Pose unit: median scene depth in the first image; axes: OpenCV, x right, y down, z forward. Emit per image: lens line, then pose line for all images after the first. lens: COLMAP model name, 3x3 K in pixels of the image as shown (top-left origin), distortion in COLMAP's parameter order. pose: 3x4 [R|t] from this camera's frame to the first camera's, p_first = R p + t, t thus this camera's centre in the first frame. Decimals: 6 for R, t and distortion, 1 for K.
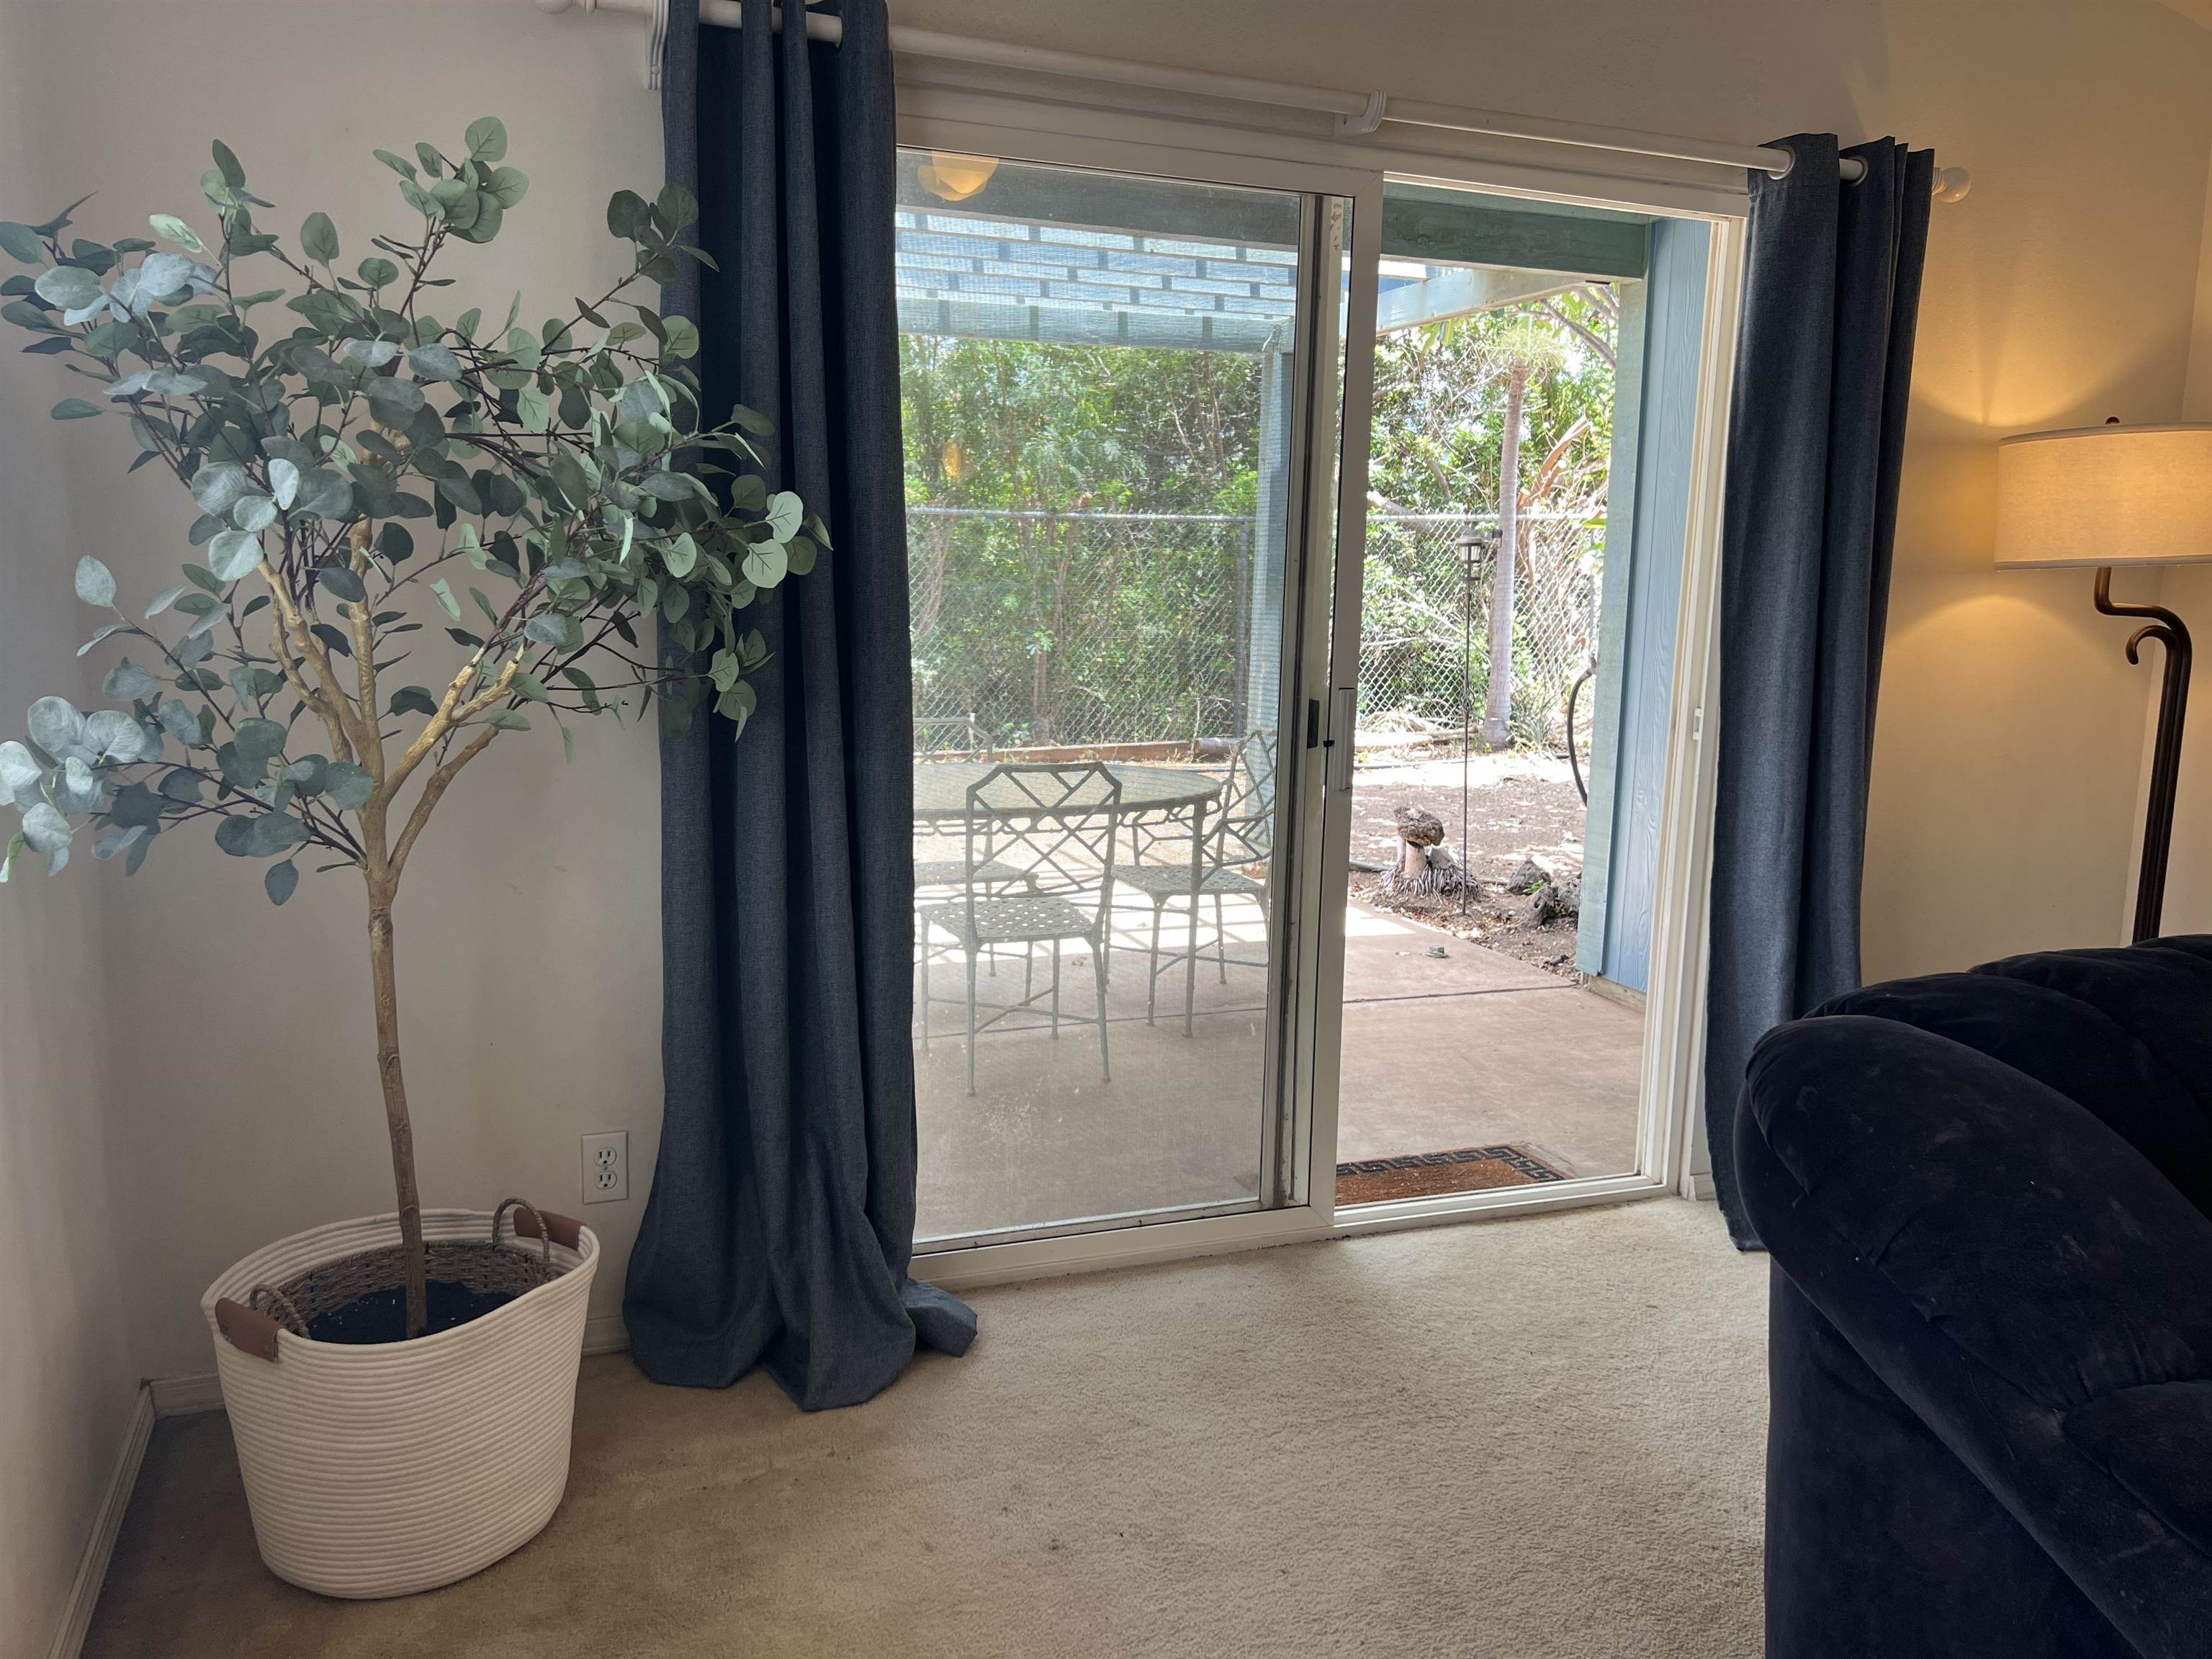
lens RADIAL K [[1651.2, 0, 1111.1], [0, 1651.2, 825.7], [0, 0, 1]] dist [0.053901, -0.071852]
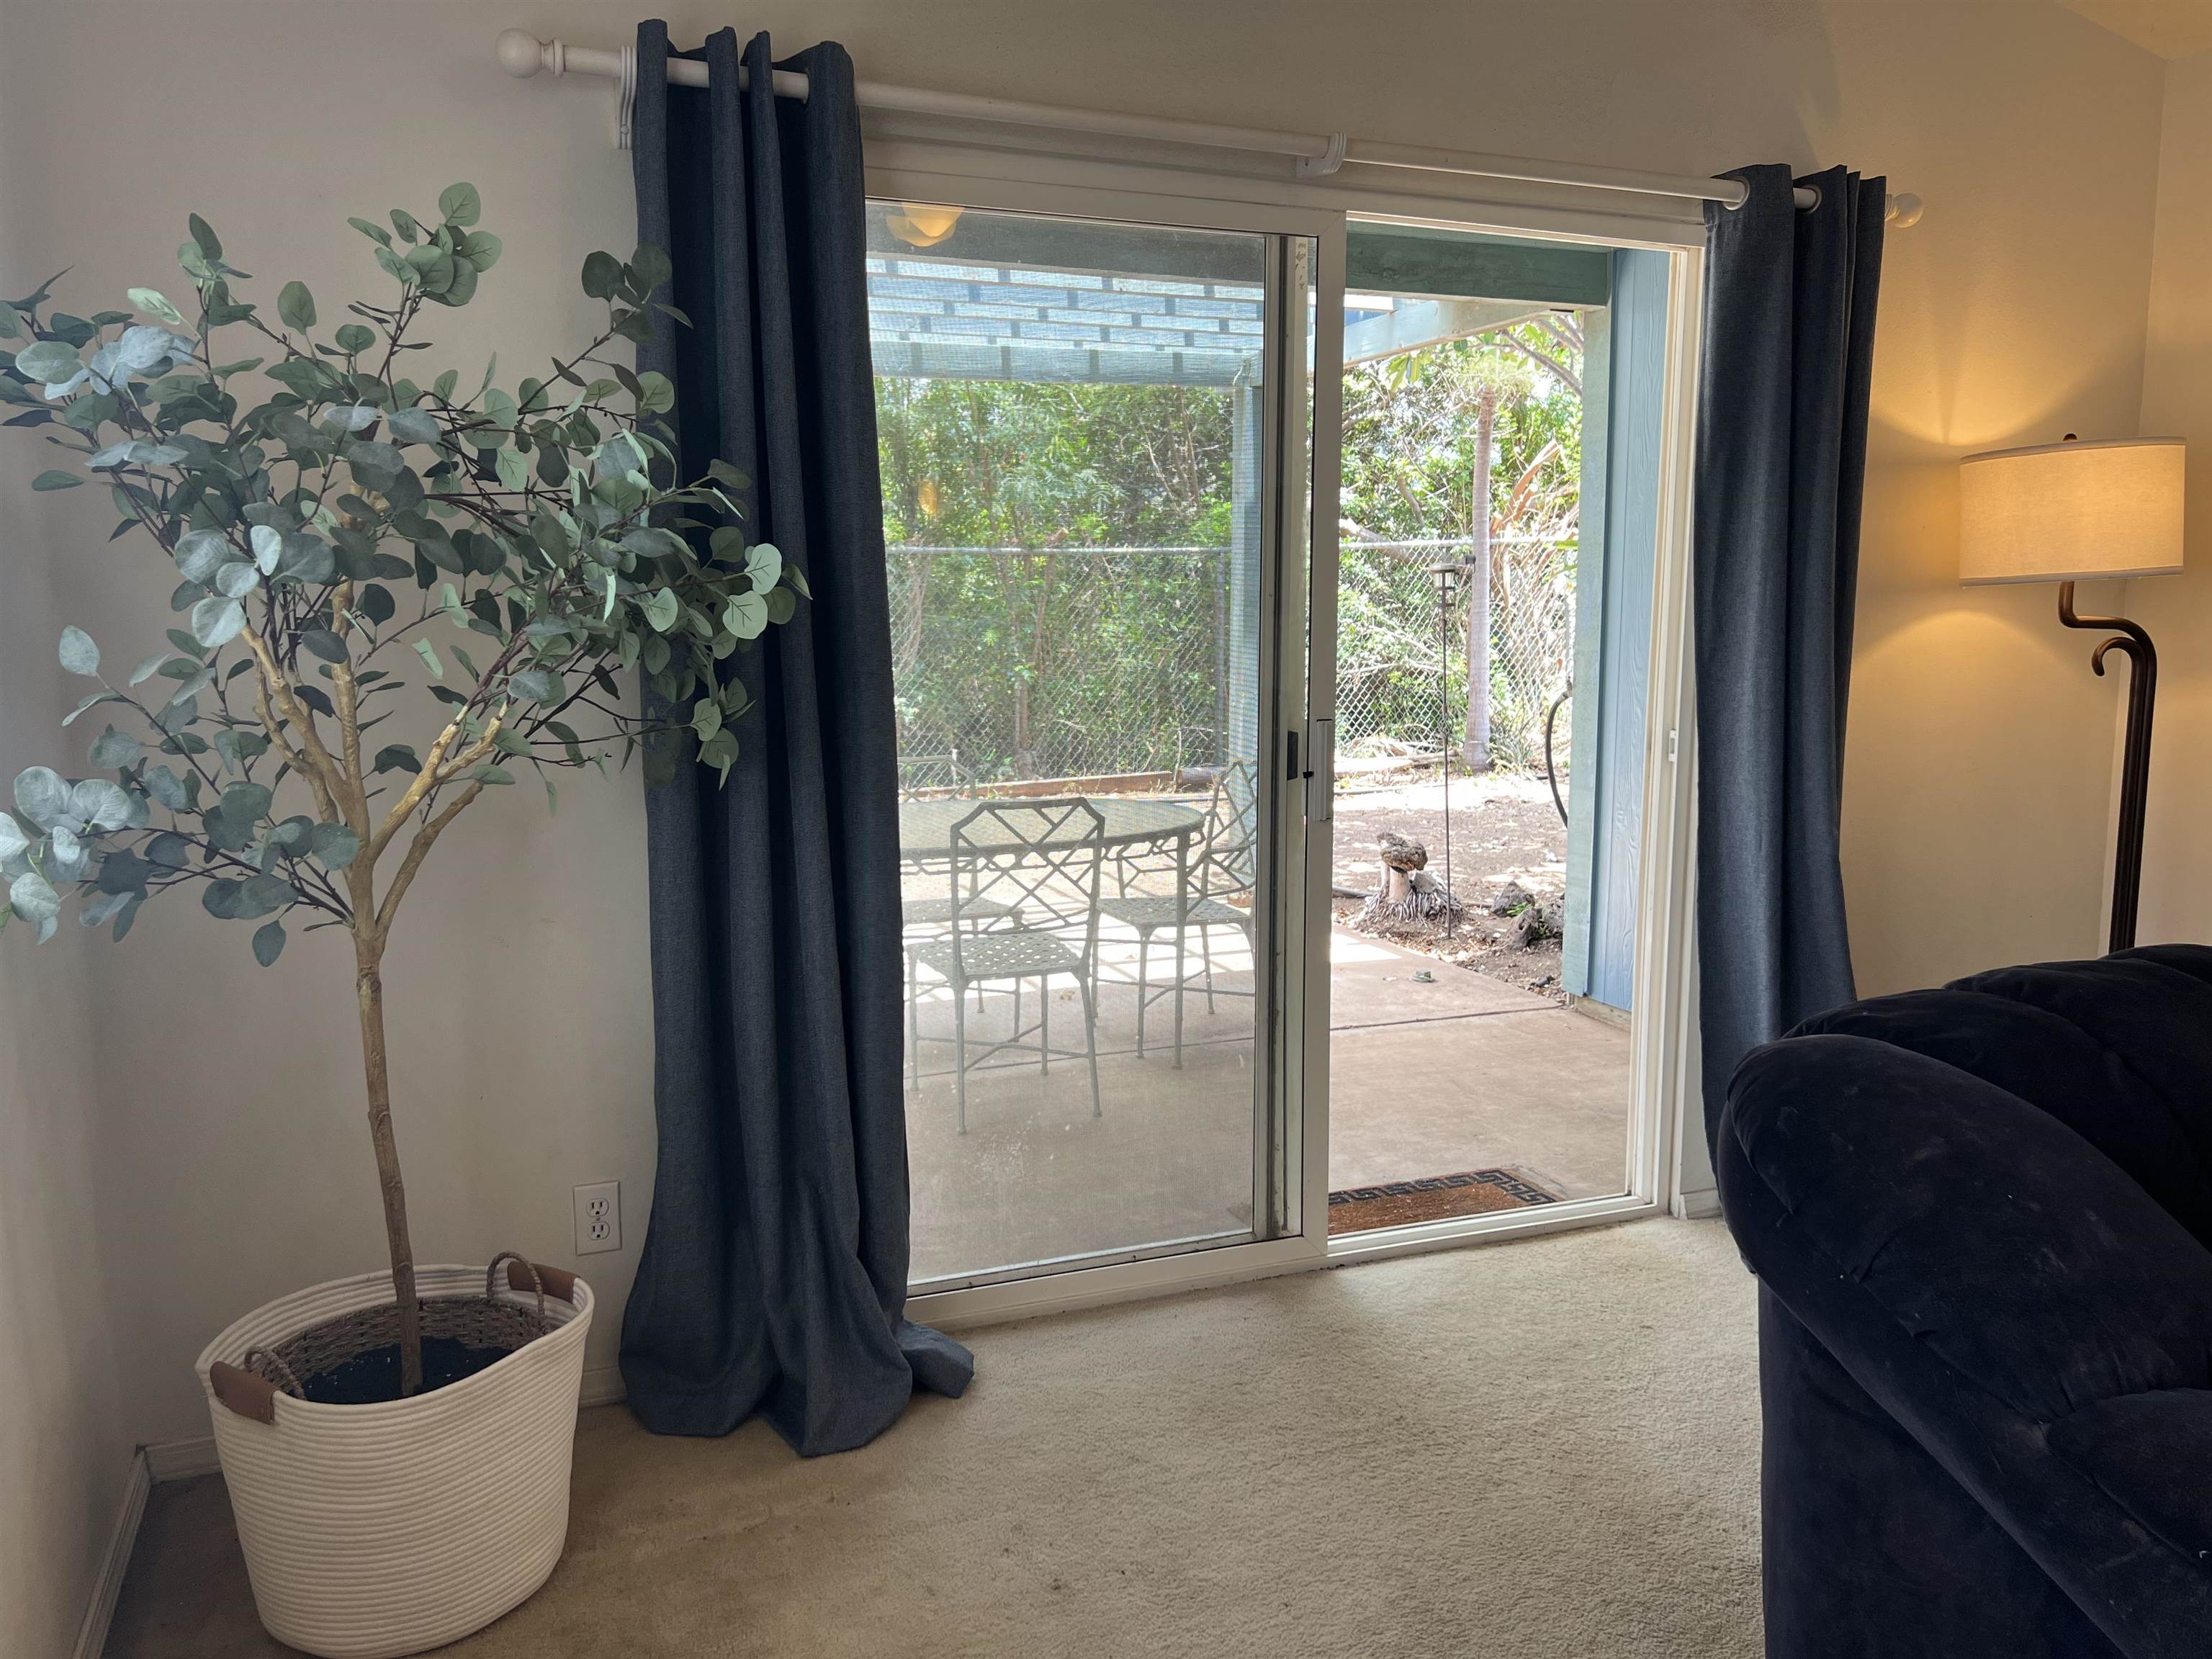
lens RADIAL K [[1651.2, 0, 1111.1], [0, 1651.2, 825.7], [0, 0, 1]] dist [0.053901, -0.071852]
pose [[0.999610, -0.026311, 0.009398, 0.000921], [0.026478, 0.999485, -0.018116, -0.003498], [-0.008917, 0.018358, 0.999792, -0.006113]]
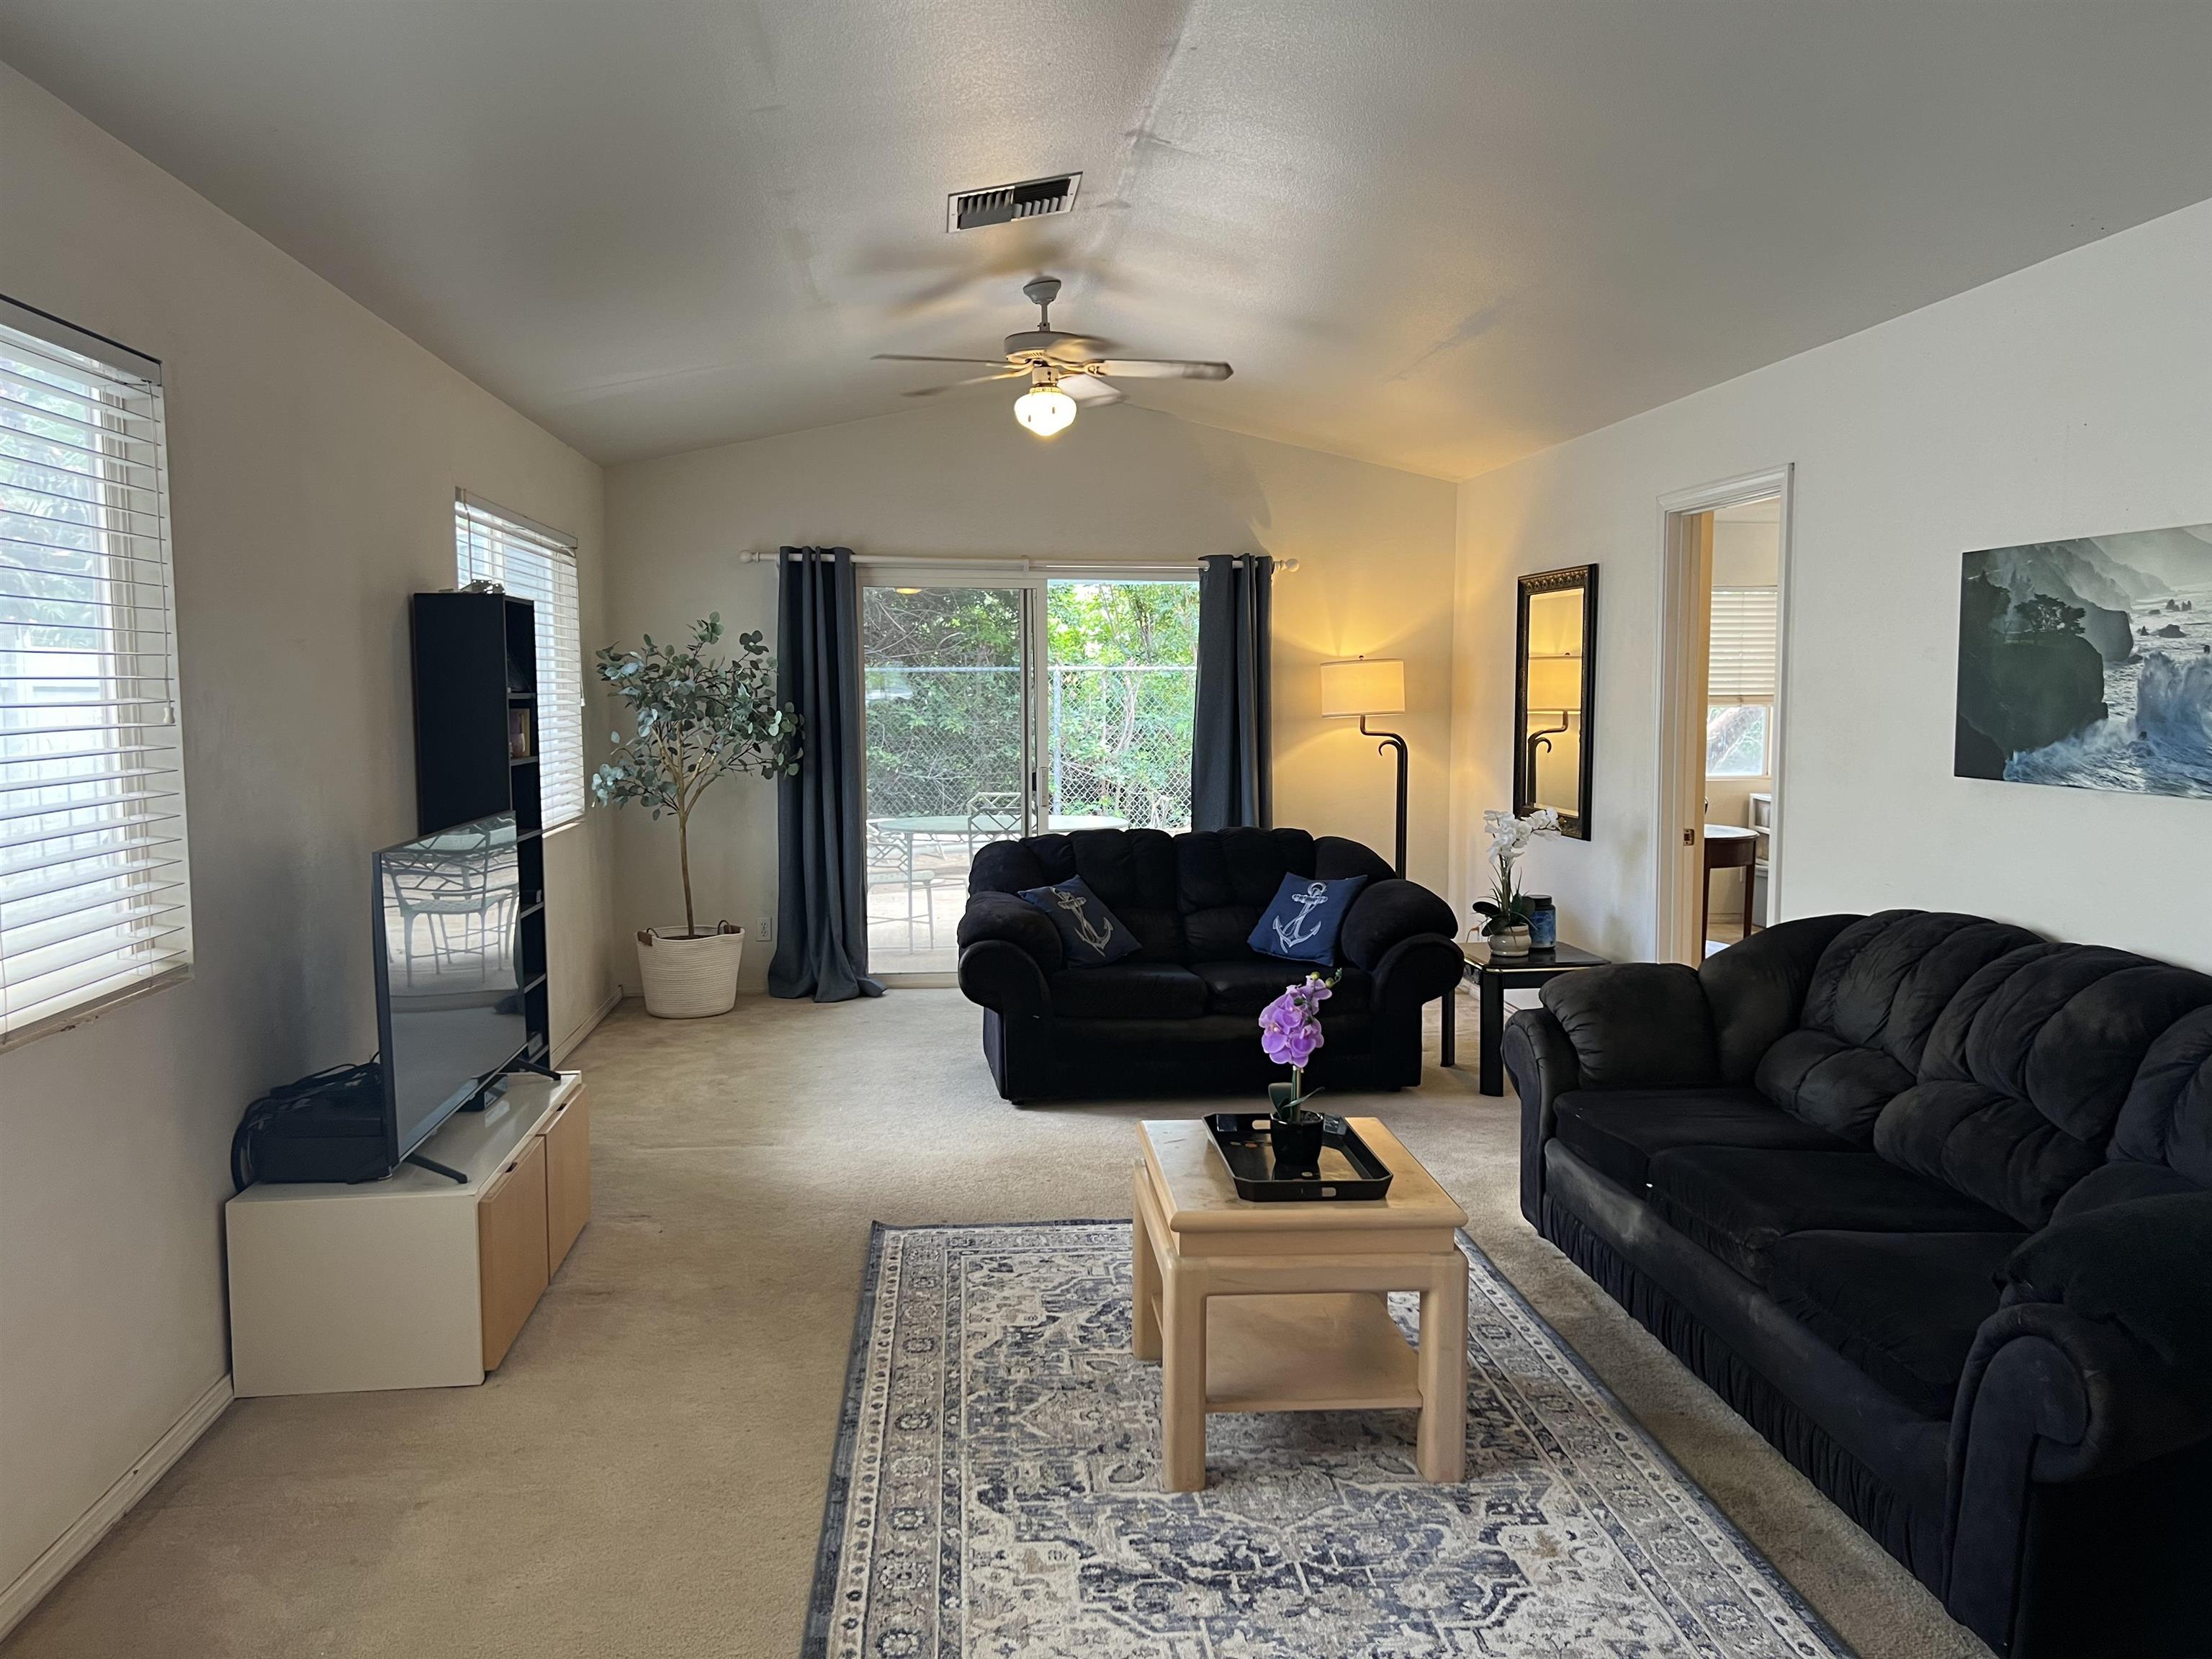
lens RADIAL K [[1651.2, 0, 1111.1], [0, 1651.2, 825.7], [0, 0, 1]] dist [0.053901, -0.071852]
pose [[0.966753, -0.000901, -0.255709, 0.923946], [-0.018540, 0.997115, -0.073607, 0.199827], [0.255038, 0.075901, 0.963948, -1.492598]]
